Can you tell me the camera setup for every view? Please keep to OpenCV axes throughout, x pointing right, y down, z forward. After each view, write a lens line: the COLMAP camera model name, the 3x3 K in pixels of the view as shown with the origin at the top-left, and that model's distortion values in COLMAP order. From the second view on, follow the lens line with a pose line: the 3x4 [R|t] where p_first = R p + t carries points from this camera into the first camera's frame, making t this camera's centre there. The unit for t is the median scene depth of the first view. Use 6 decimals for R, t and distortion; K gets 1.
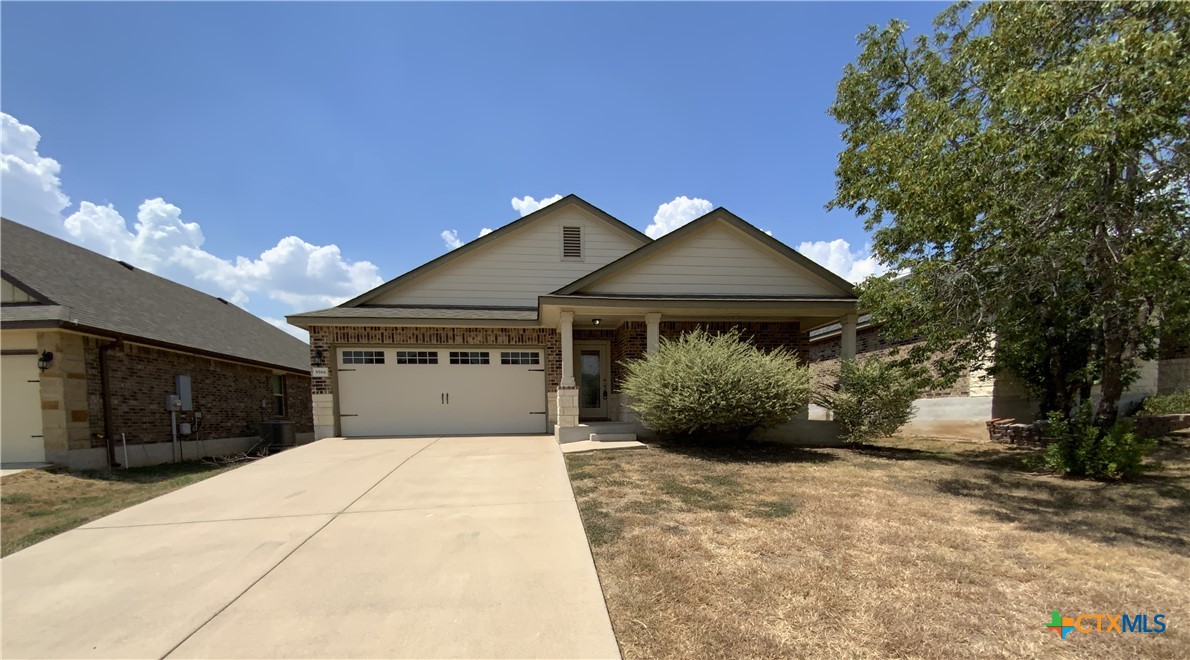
lens RADIAL K [[463.4, 0, 595.0], [0, 463.4, 330.0], [0, 0, 1]] dist [-0.000042, -0.000005]
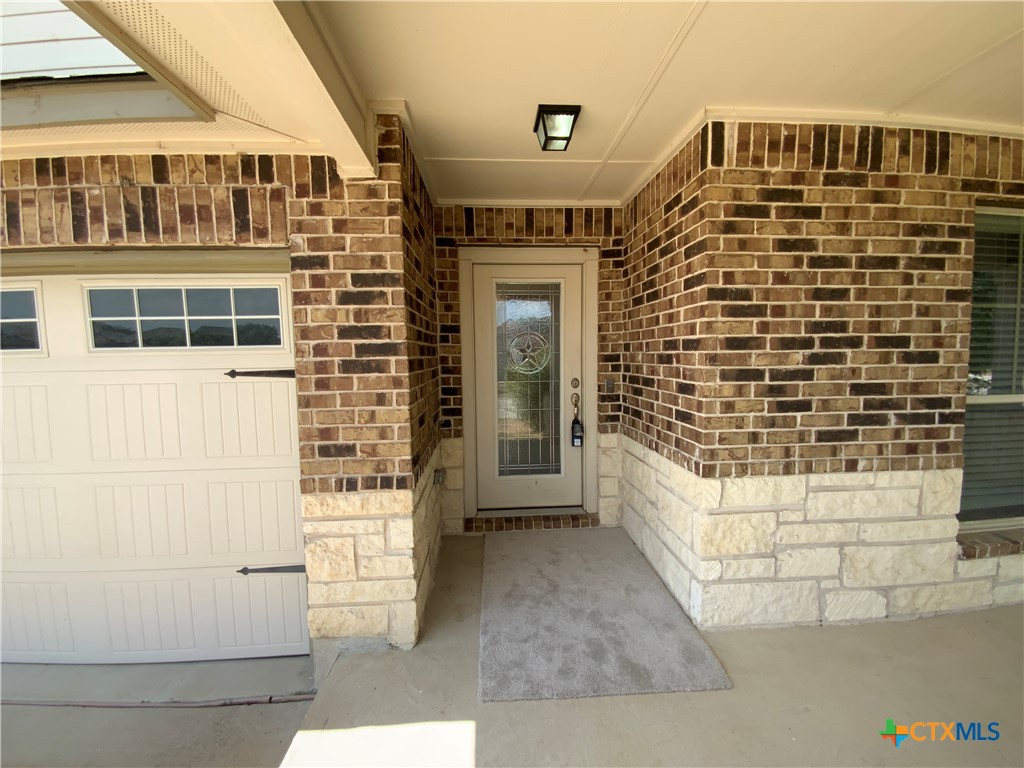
lens RADIAL K [[415.2, 0, 513.5], [0, 415.2, 383.8], [0, 0, 1]] dist [0.019396, -0.016993]
pose [[0.997818, 0.008108, -0.065531, -0.002757], [0.009126, 0.965975, 0.258476, 0.042335], [0.065397, -0.258510, 0.963793, 0.821795]]
